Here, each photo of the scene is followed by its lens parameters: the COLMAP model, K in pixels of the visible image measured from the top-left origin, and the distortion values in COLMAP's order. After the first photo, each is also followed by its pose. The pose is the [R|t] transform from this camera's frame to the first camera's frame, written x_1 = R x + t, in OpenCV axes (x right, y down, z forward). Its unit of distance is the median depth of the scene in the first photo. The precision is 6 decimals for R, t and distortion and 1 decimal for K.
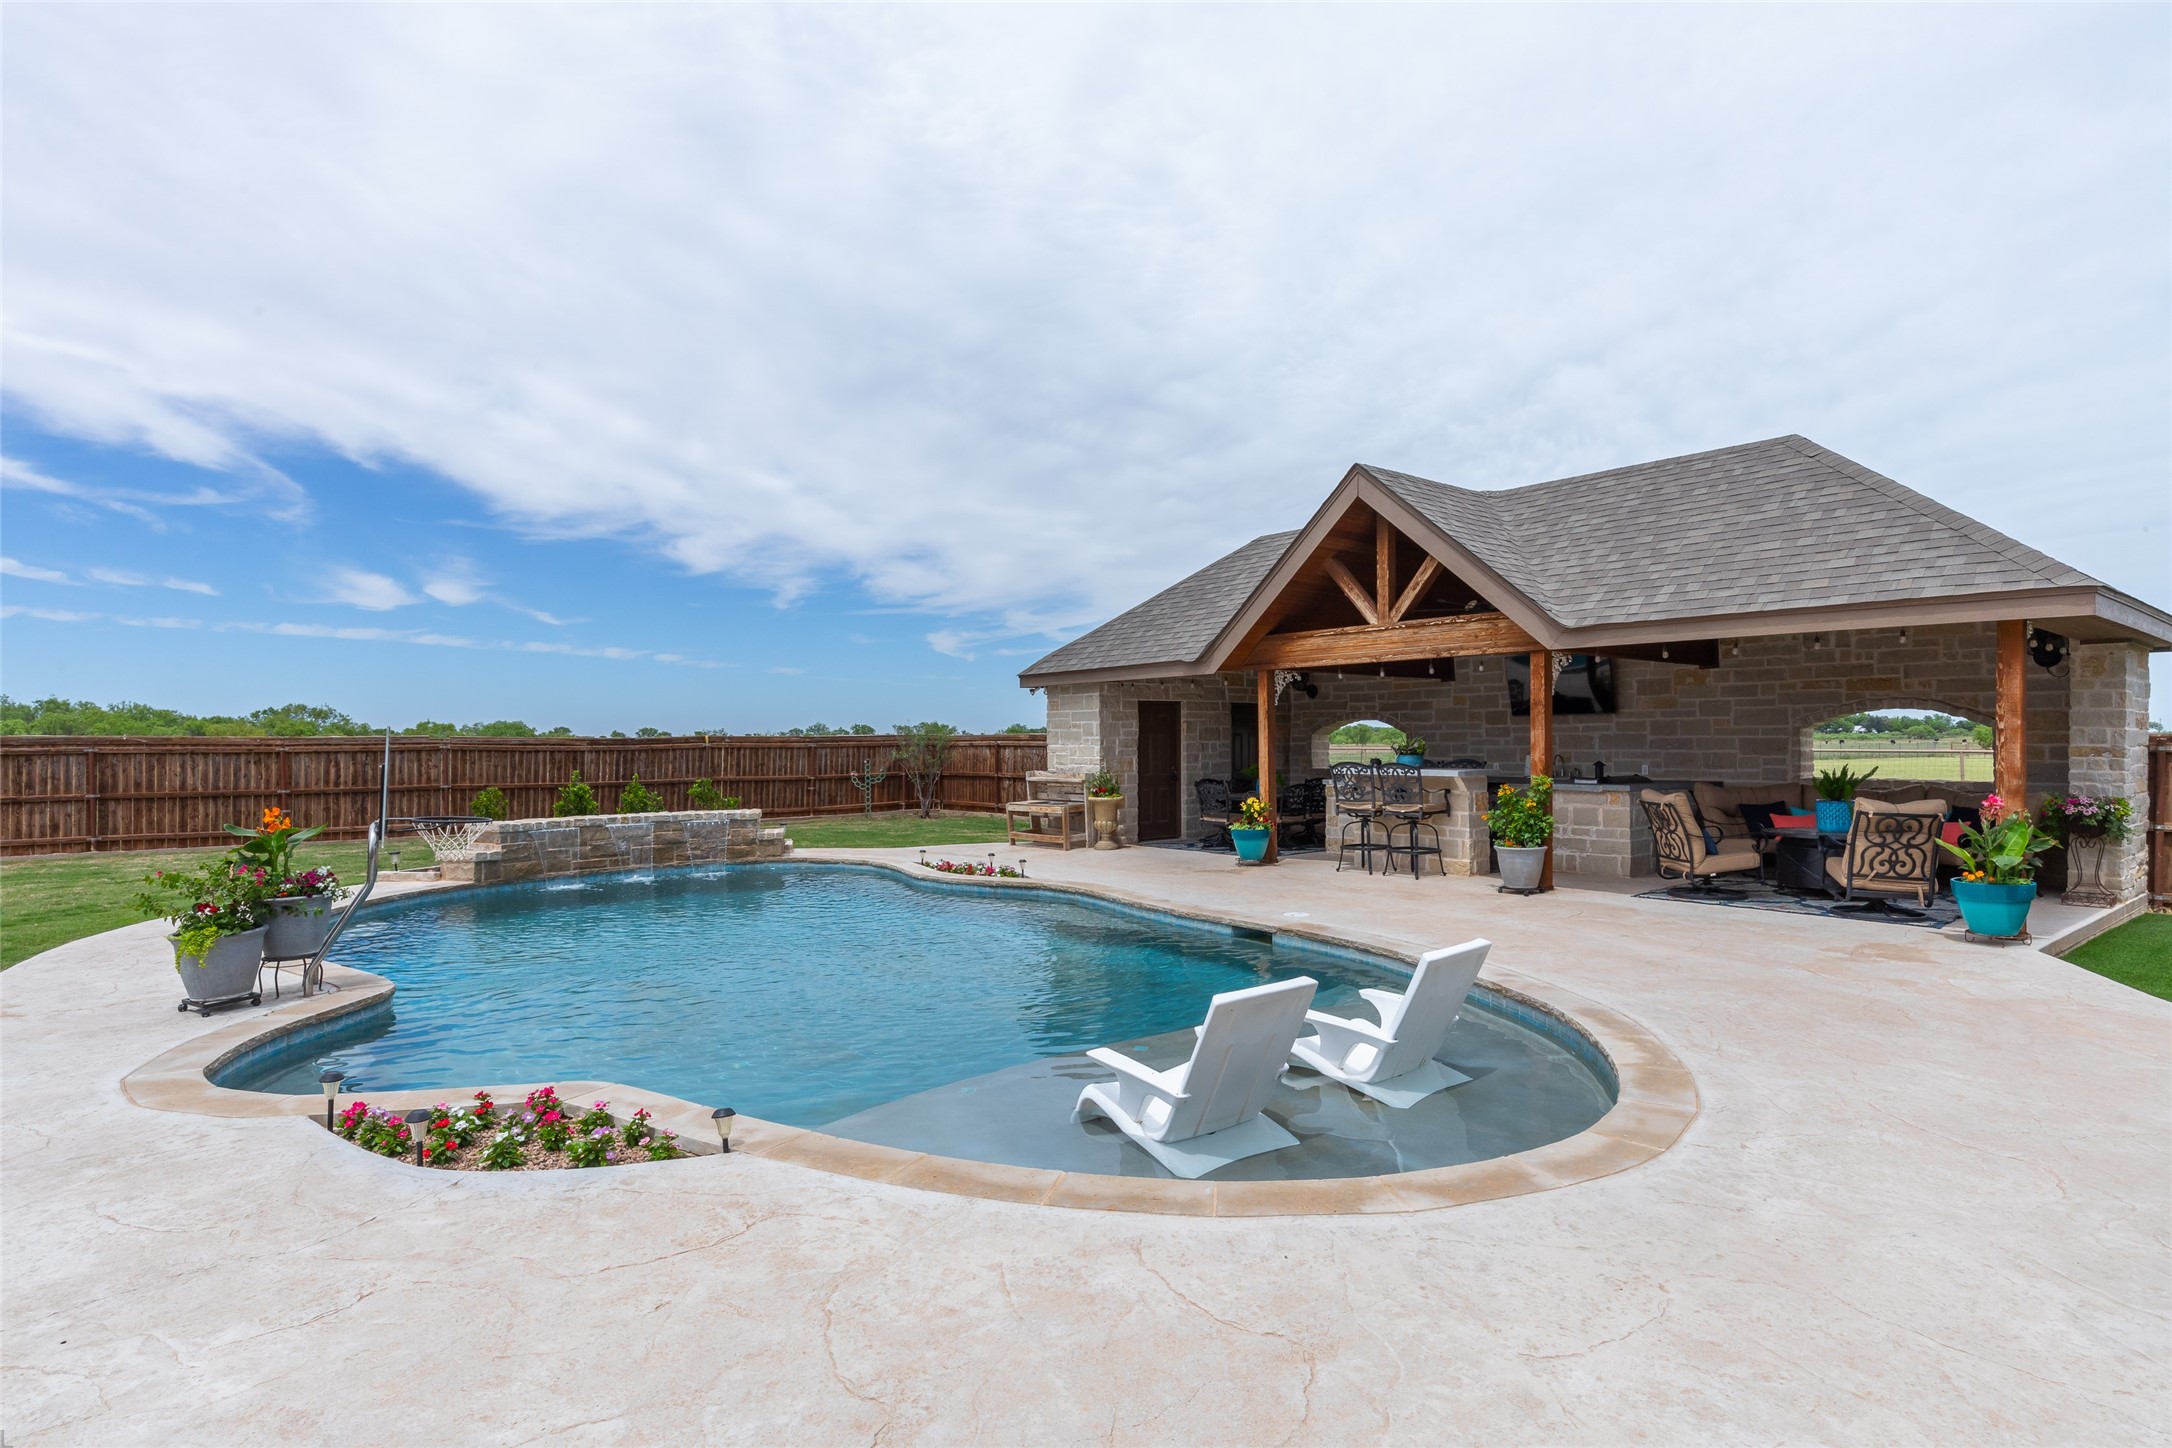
lens RADIAL K [[1112.8, 0, 1086.0], [0, 1112.8, 724.0], [0, 0, 1]] dist [0.001700, 0.000356]
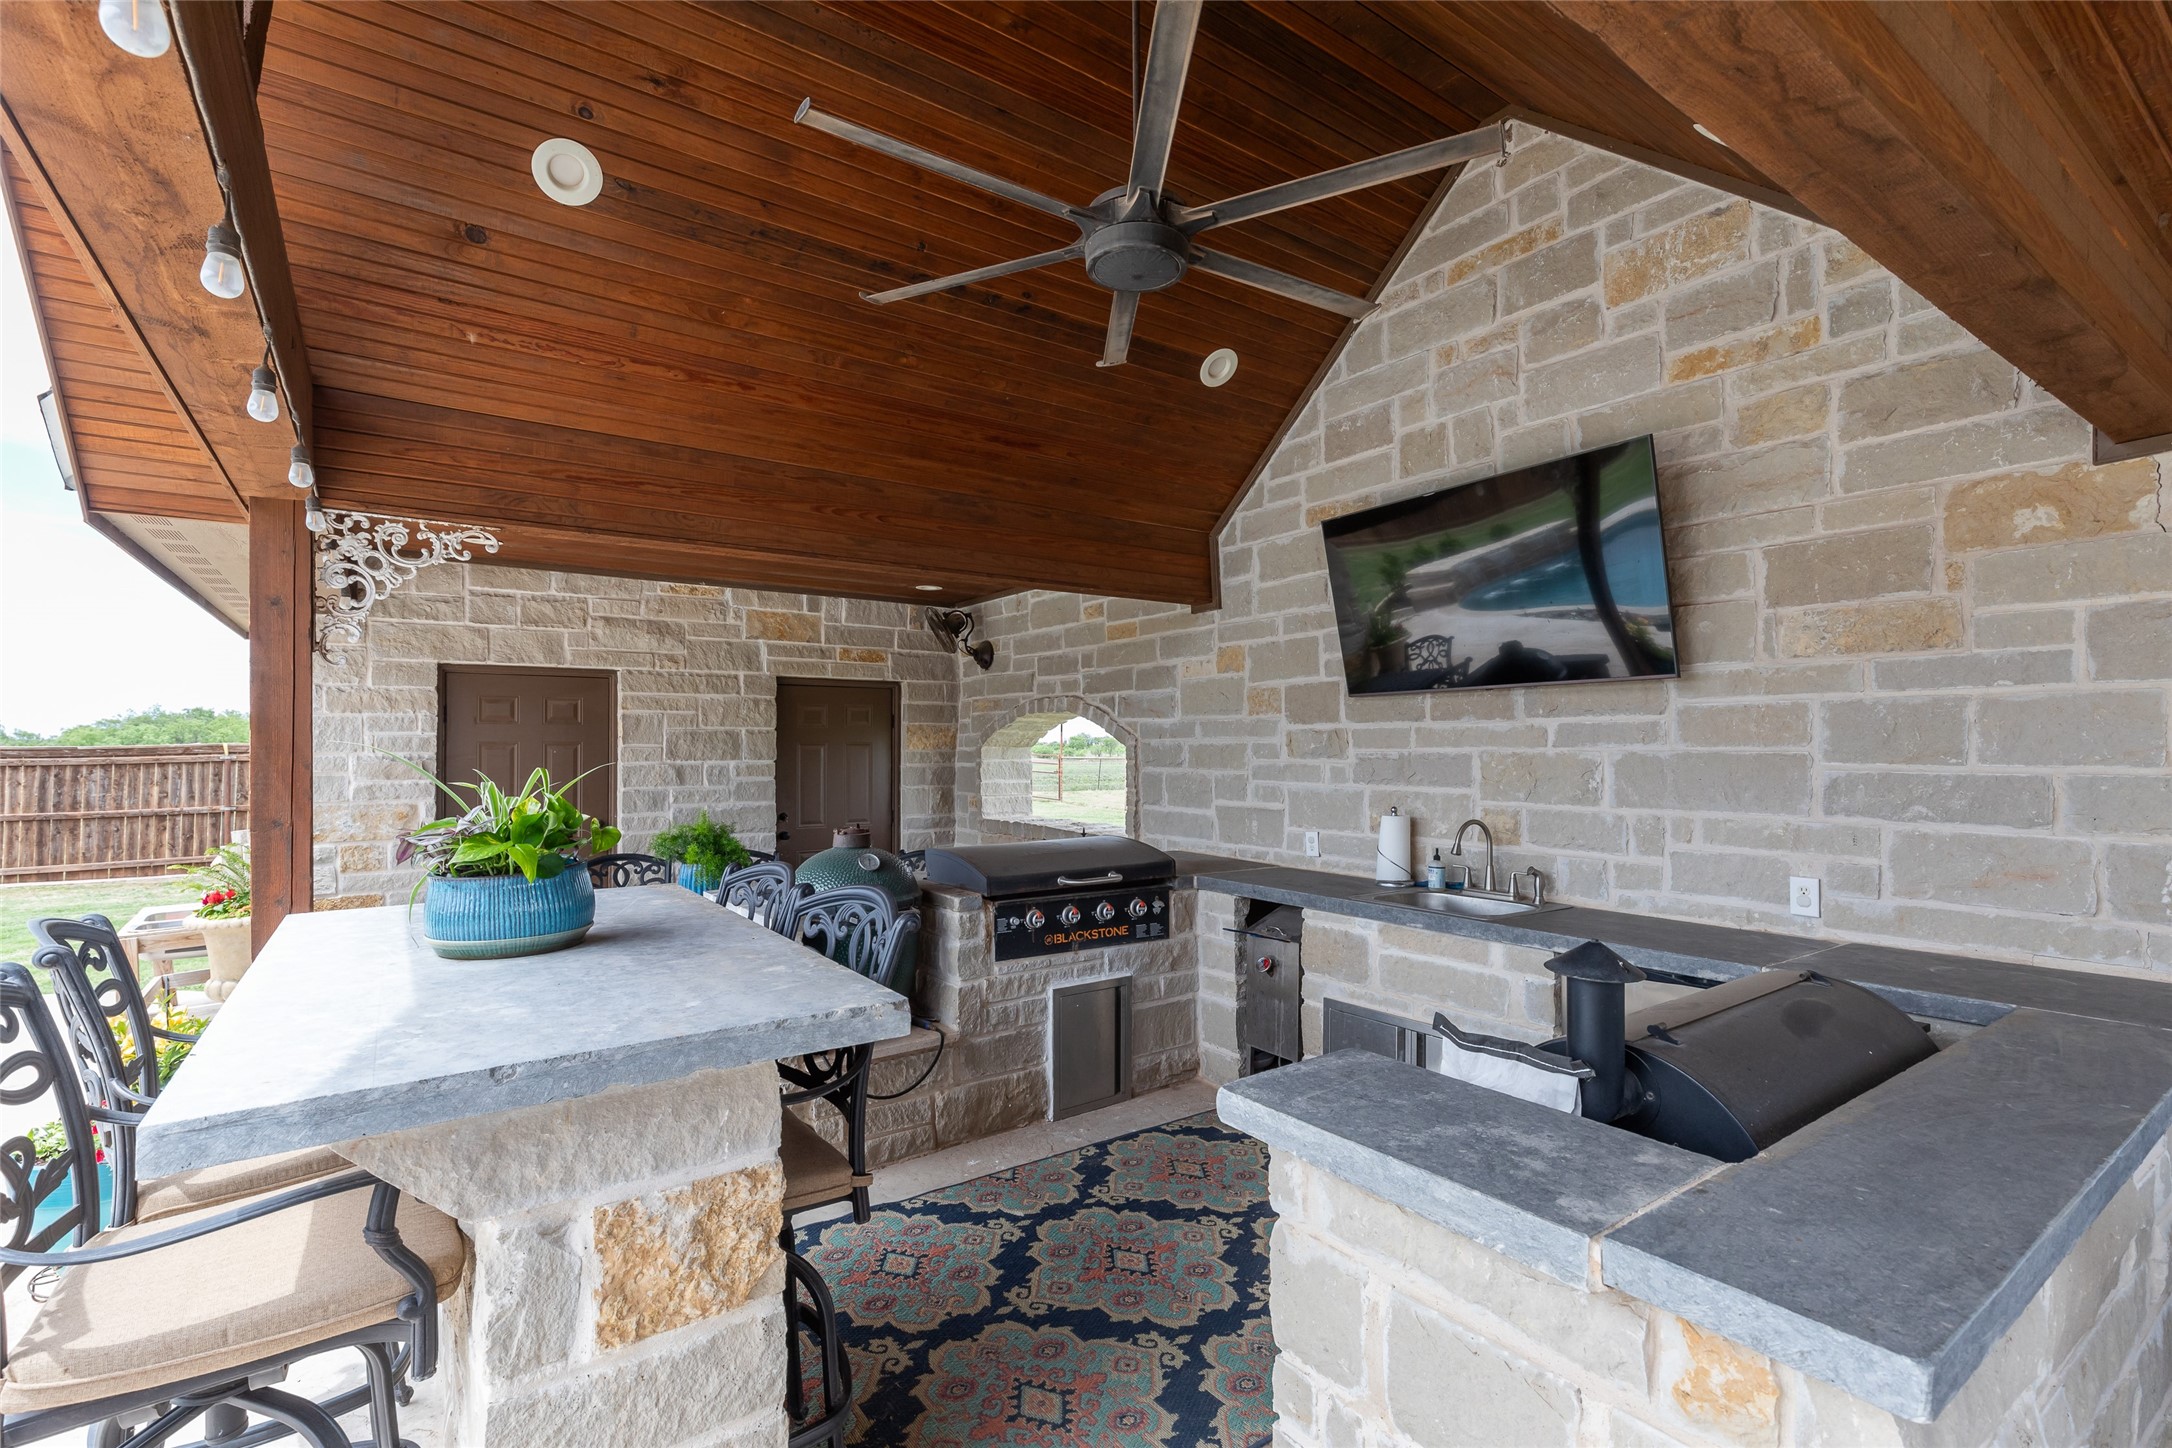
lens RADIAL K [[953.1, 0, 1086.0], [0, 953.1, 724.0], [0, 0, 1]] dist [-0.000862, -0.000027]
pose [[0.997595, 0.001624, -0.069297, 0.295145], [-0.002187, 0.999965, -0.008052, 0.003309], [0.069281, 0.008184, 0.997564, 0.643913]]
